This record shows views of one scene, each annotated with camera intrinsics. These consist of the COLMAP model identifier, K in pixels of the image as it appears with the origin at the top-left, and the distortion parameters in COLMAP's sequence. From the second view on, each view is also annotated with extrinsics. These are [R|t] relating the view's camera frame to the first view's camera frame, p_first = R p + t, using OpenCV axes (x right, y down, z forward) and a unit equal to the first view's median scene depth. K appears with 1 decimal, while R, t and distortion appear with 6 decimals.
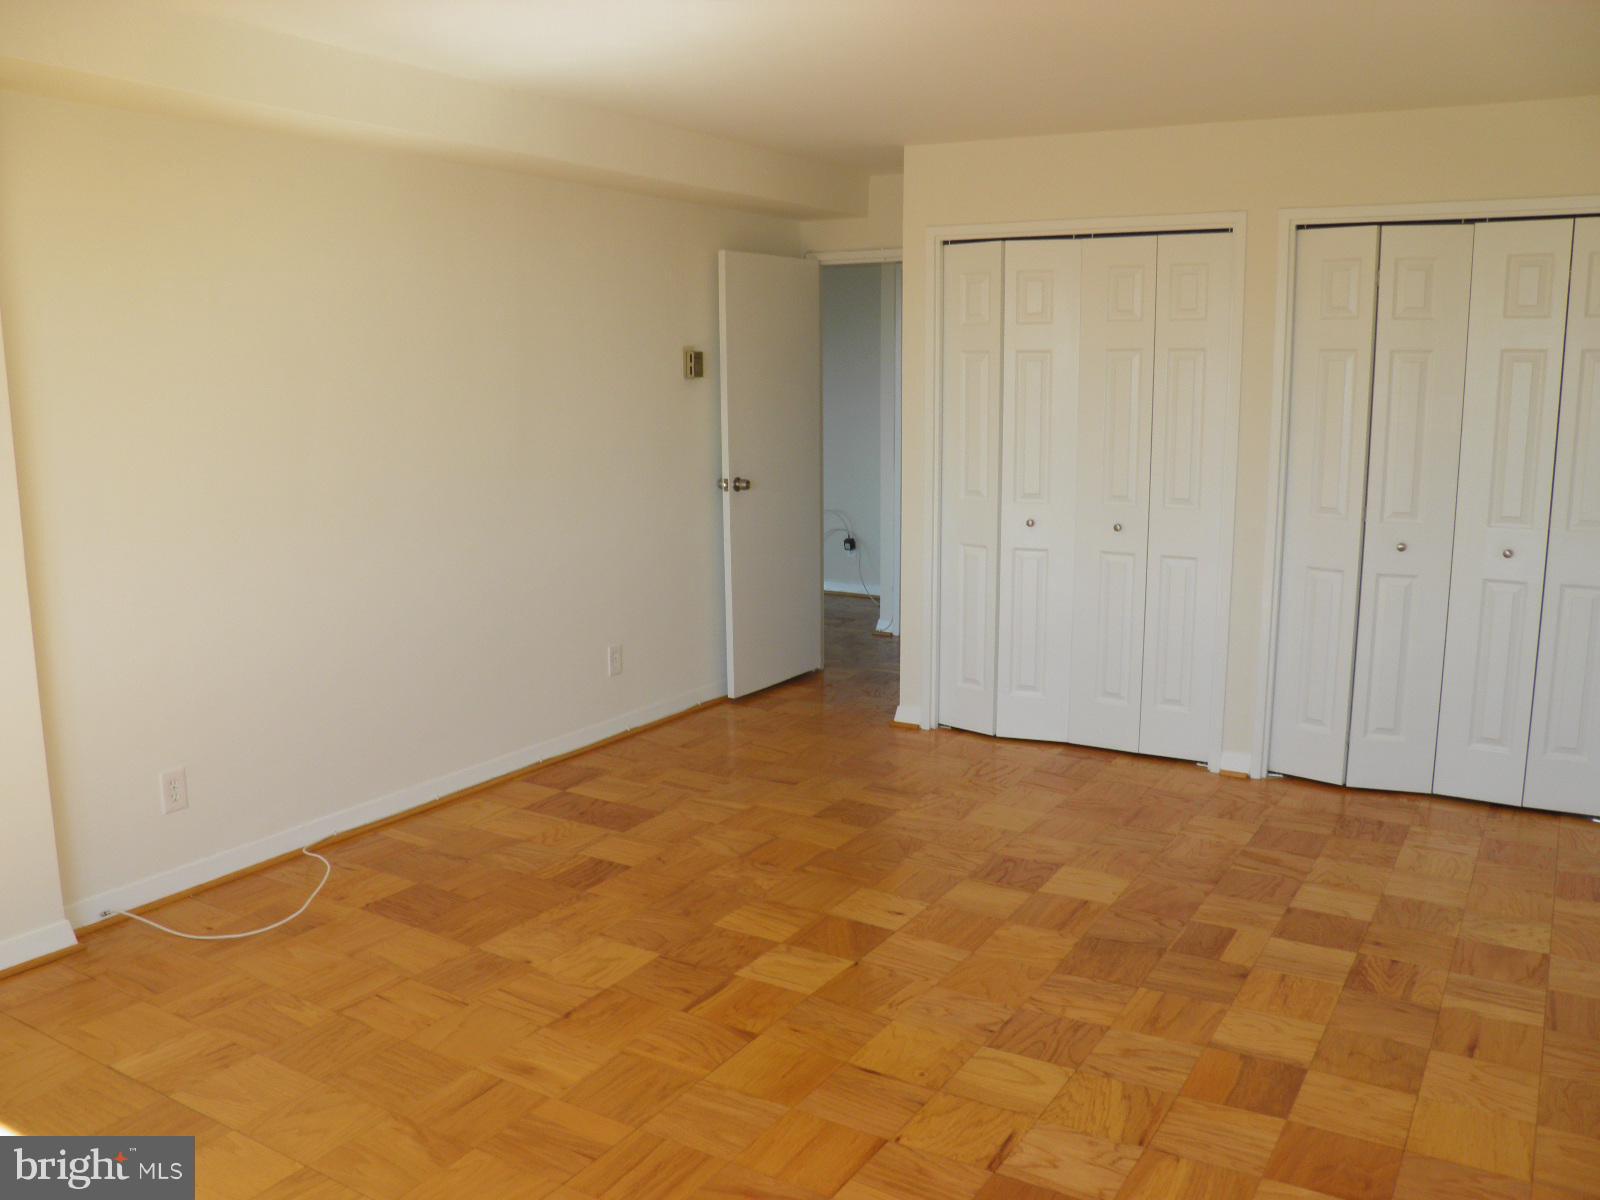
lens RADIAL K [[1323.8, 0, 801.5], [0, 1323.8, 600.0], [0, 0, 1]] dist [-0.138414, 0.095438]
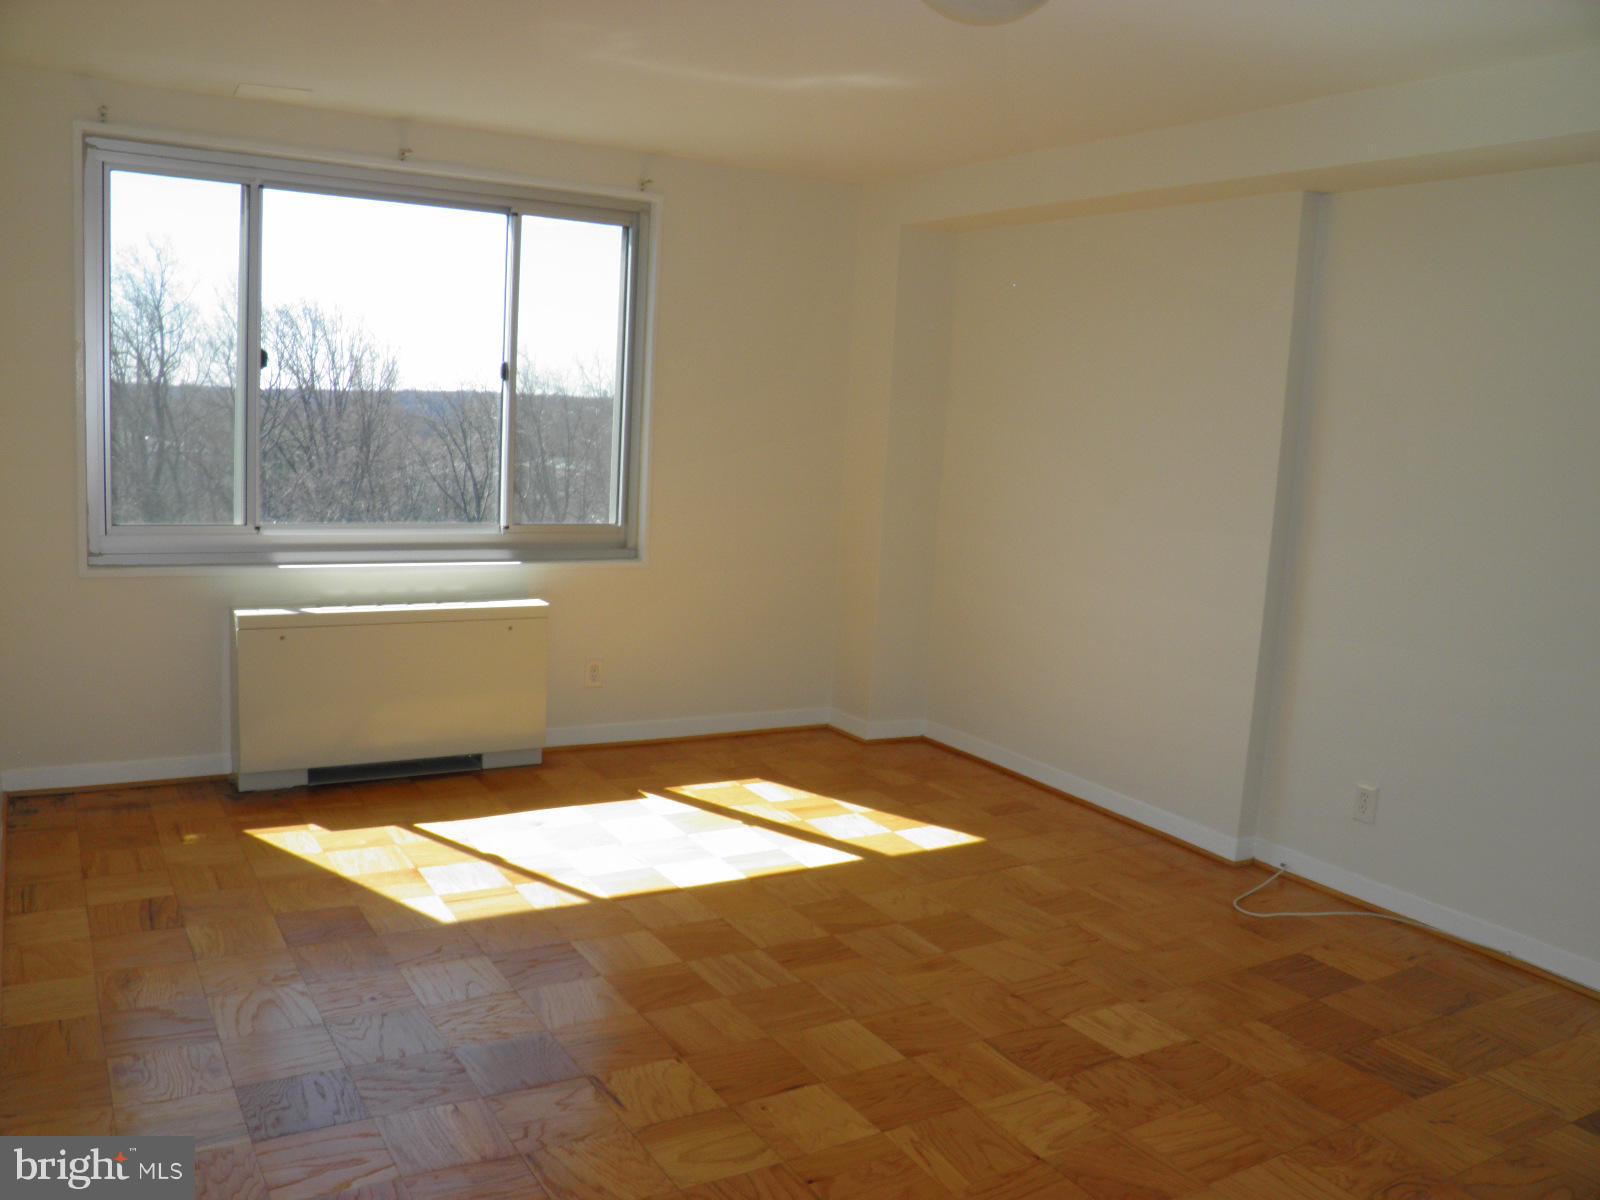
lens RADIAL K [[1323.8, 0, 800.3], [0, 1323.8, 590.7], [0, 0, 1]] dist [-0.138414, 0.095438]
pose [[-0.469929, 0.091728, -0.877925, 0.730450], [-0.206283, 0.955634, 0.210264, -0.165807], [0.858263, 0.279910, -0.430158, 1.107322]]
